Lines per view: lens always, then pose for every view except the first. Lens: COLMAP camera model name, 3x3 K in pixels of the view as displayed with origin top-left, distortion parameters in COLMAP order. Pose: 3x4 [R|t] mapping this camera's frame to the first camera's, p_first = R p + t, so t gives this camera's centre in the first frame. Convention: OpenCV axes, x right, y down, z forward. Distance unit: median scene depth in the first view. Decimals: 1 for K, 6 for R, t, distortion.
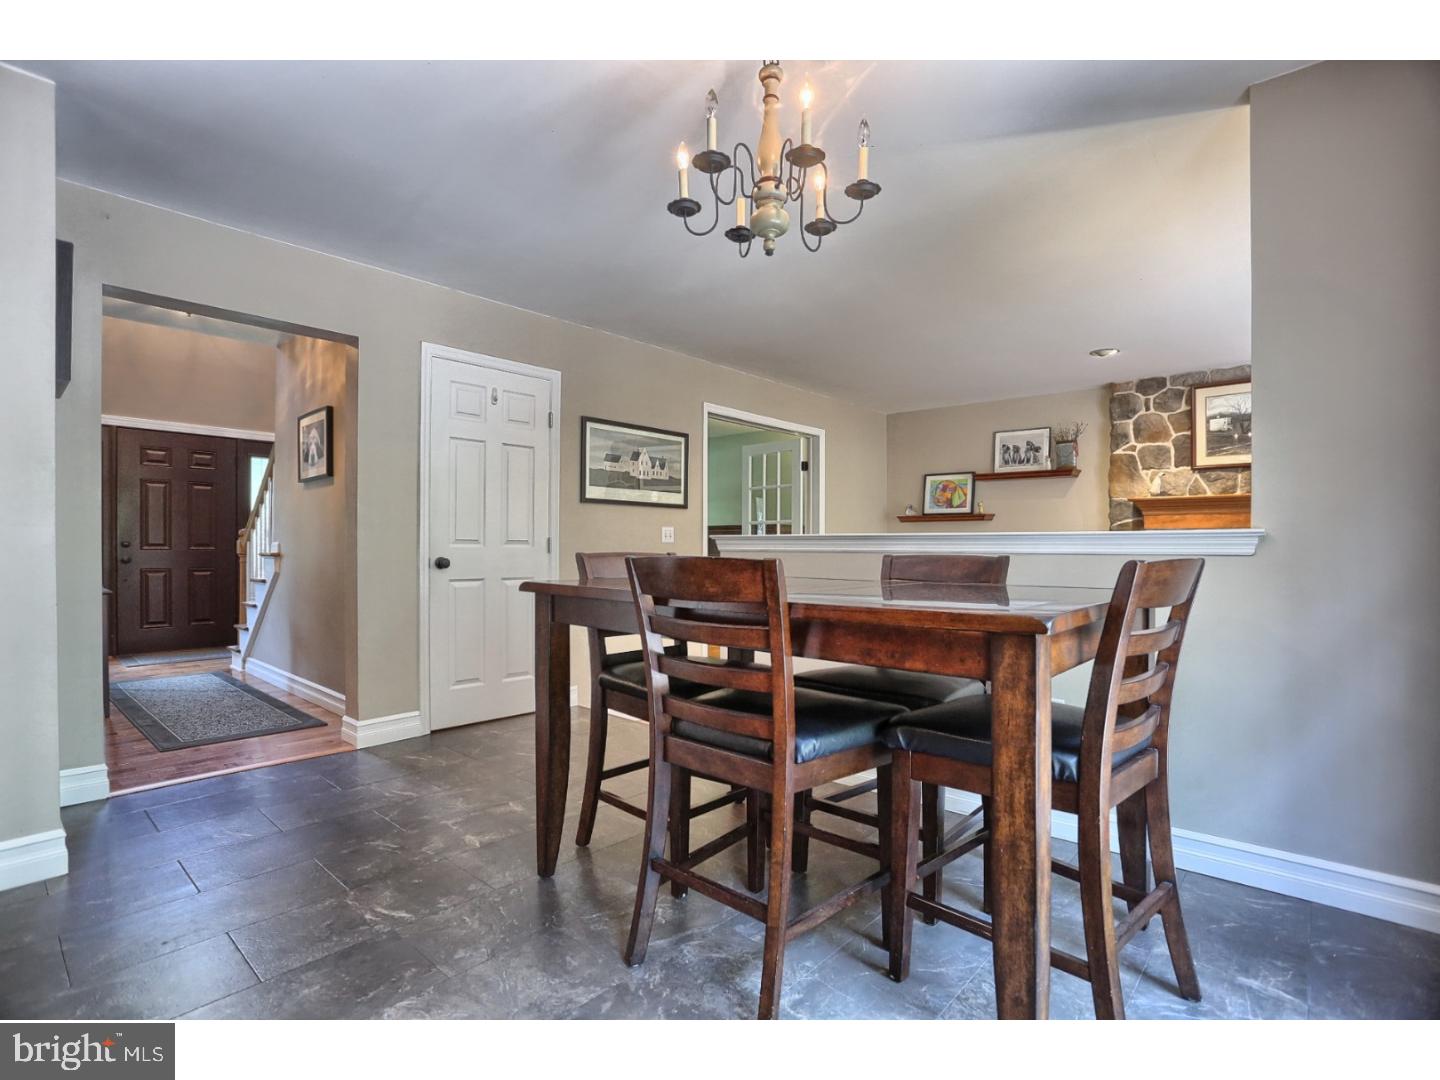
lens RADIAL K [[708.1, 0, 719.9], [0, 708.1, 549.4], [0, 0, 1]] dist [-0.050308, 0.002858]
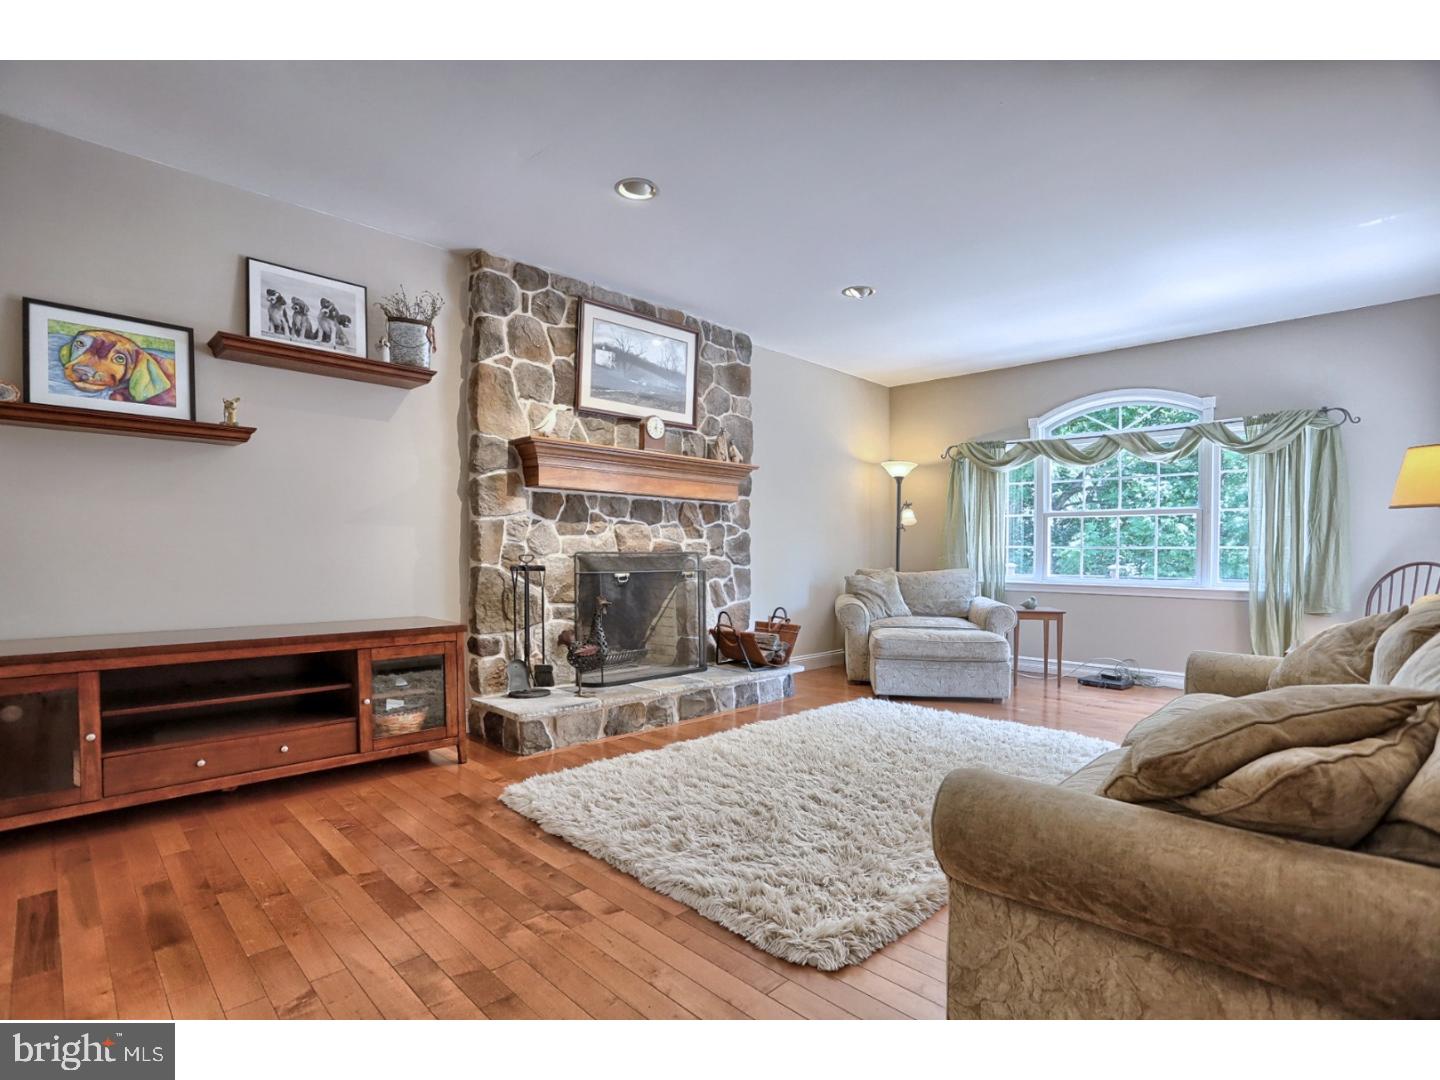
lens RADIAL K [[708.1, 0, 719.4], [0, 708.1, 550.3], [0, 0, 1]] dist [-0.050308, 0.002858]
pose [[0.061099, -0.004300, 0.998122, -0.054037], [-0.008450, 0.999953, 0.004825, 0.027184], [-0.998096, -0.008729, 0.061060, 0.763778]]
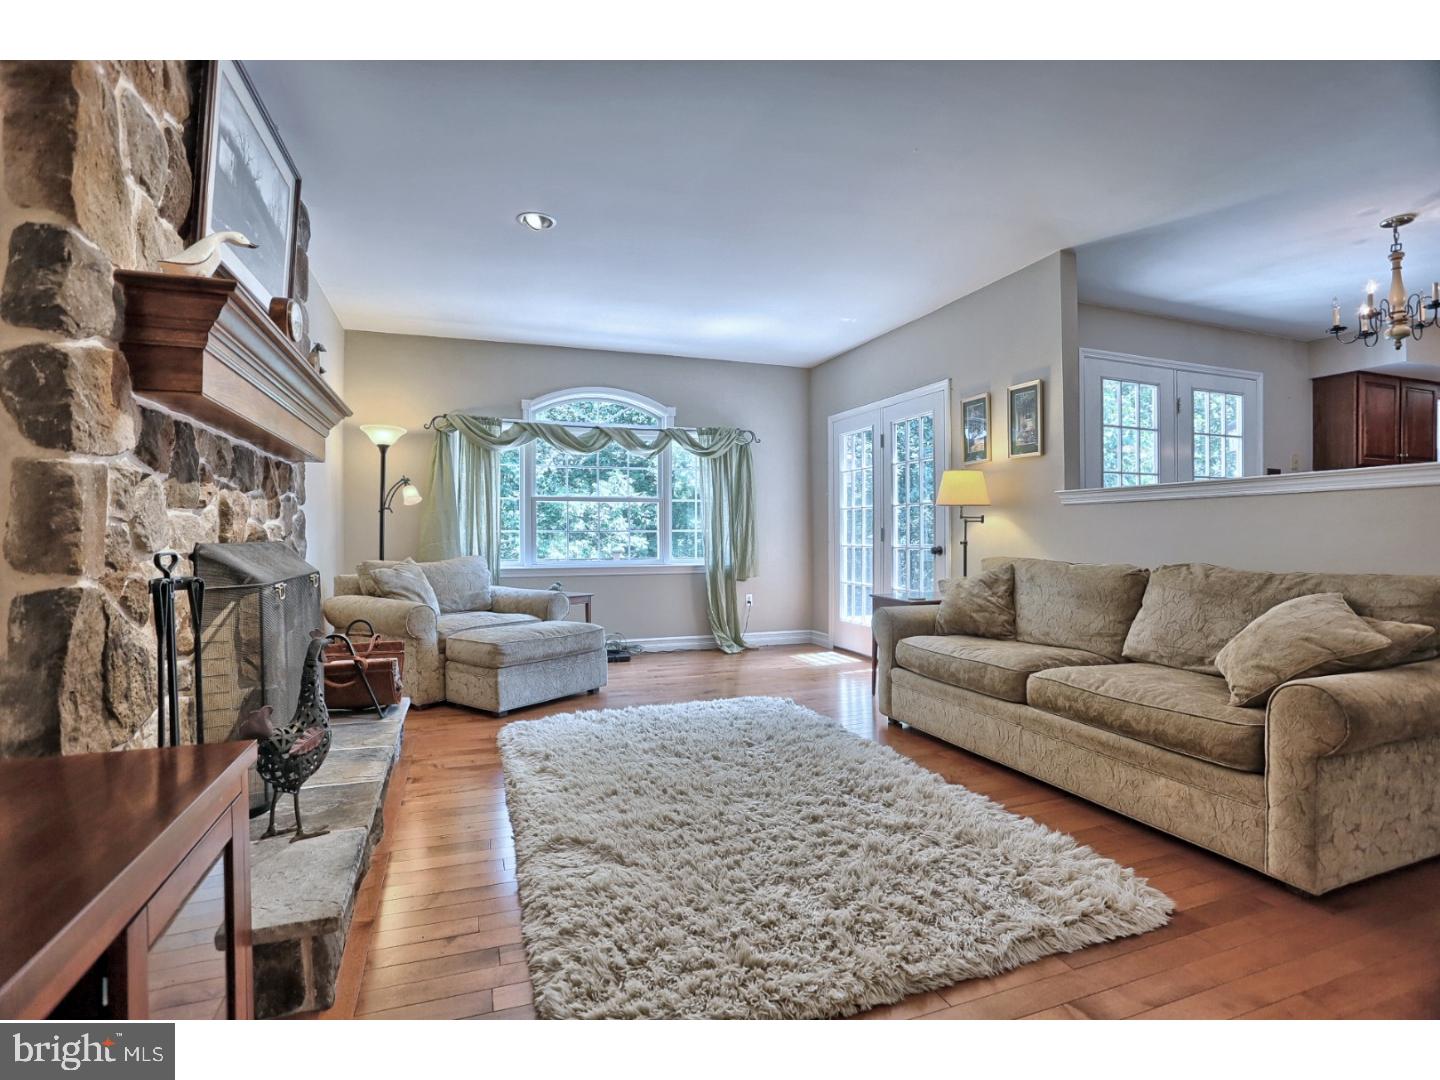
lens RADIAL K [[708.1, 0, 719.5], [0, 708.1, 528.7], [0, 0, 1]] dist [-0.050308, 0.002858]
pose [[-0.878976, 0.004271, 0.476846, 0.274210], [-0.000123, 0.999958, -0.009183, 0.028882], [-0.476865, -0.008131, -0.878939, 1.119622]]
